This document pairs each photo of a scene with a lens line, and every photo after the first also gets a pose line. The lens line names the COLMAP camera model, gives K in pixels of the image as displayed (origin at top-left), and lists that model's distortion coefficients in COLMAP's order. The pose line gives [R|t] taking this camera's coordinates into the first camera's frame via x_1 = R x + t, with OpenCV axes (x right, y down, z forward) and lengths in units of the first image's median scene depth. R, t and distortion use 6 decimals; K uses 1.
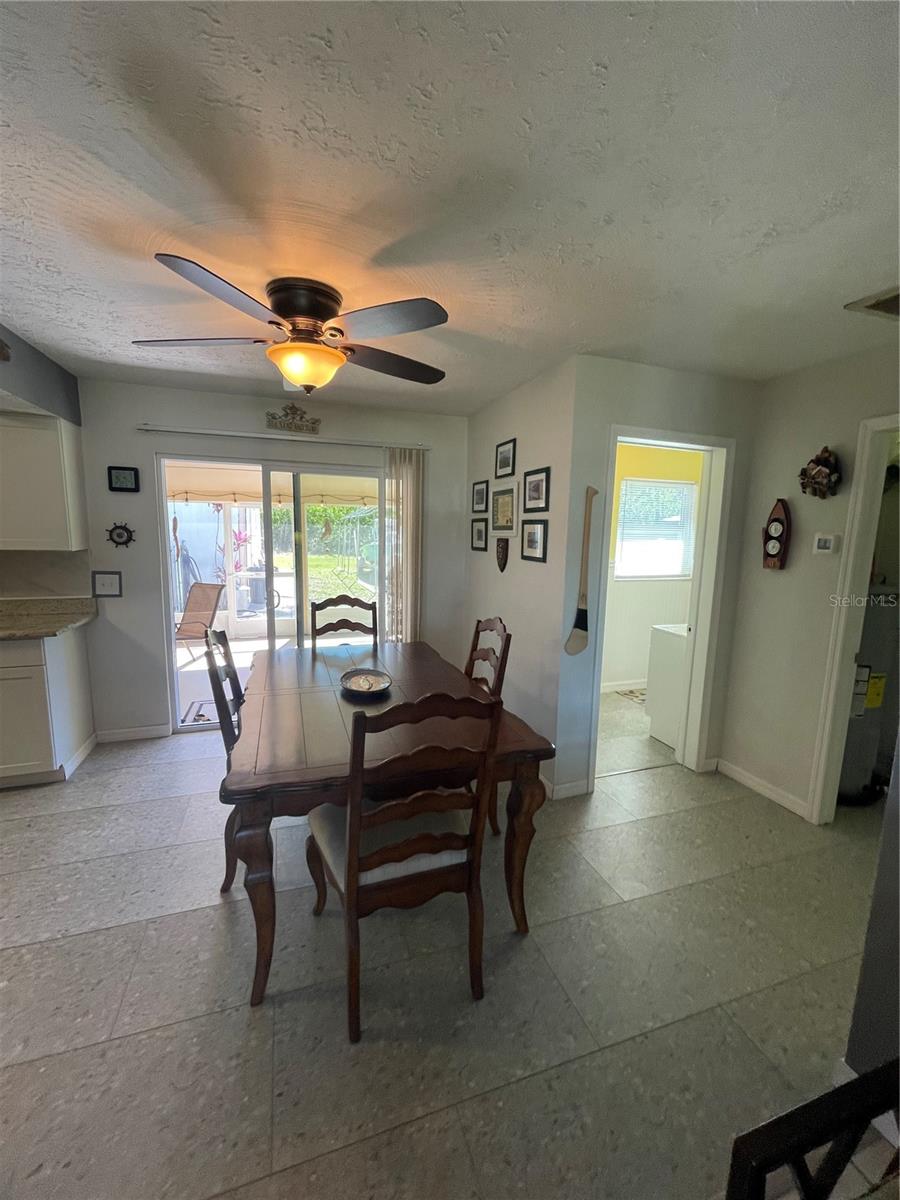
lens RADIAL K [[489.4, 0, 455.3], [0, 489.4, 598.2], [0, 0, 1]] dist [-0.007328, 0.000072]
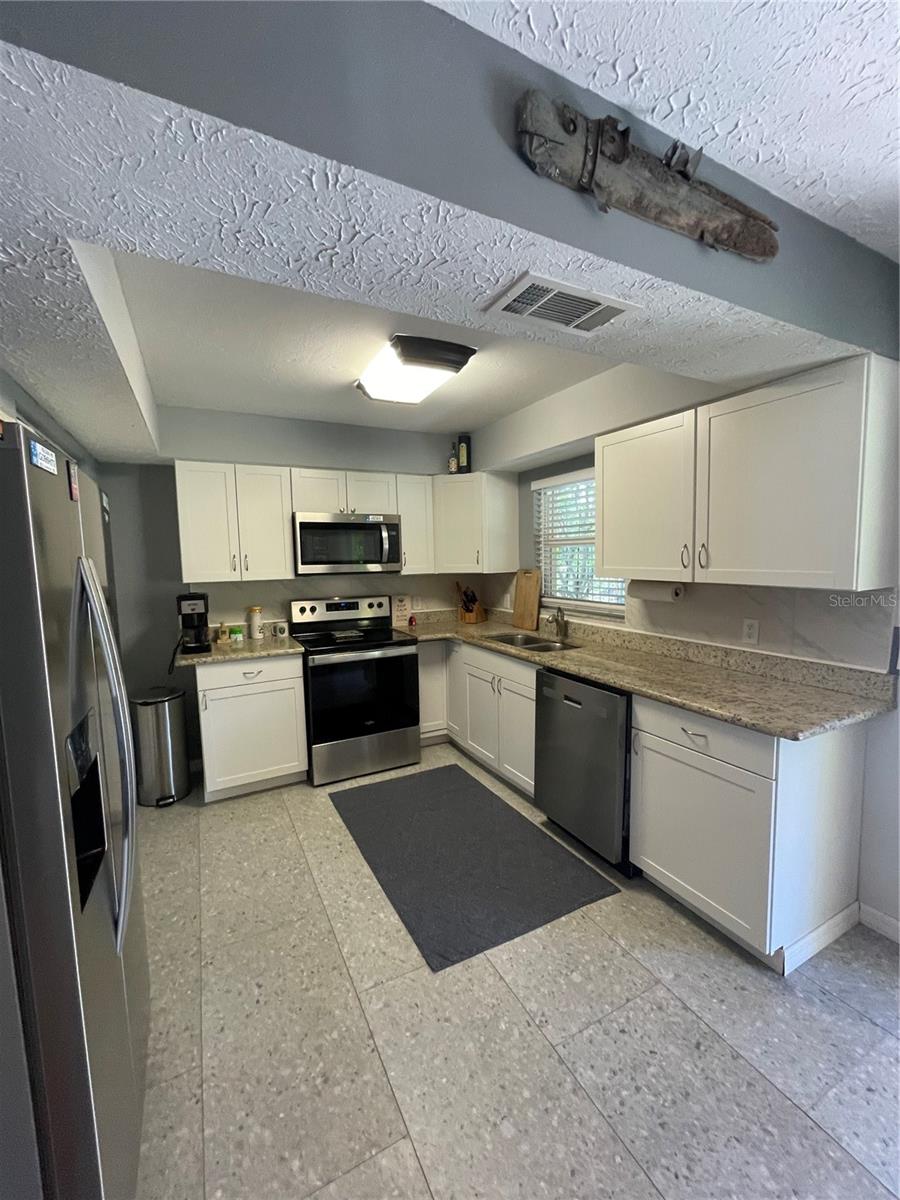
lens RADIAL K [[489.4, 0, 452.6], [0, 489.4, 603.6], [0, 0, 1]] dist [-0.007328, 0.000072]
pose [[0.146606, 0.064157, -0.987112, -0.248982], [-0.117530, 0.991956, 0.047016, -0.043528], [0.982188, 0.109123, 0.152967, 0.377540]]
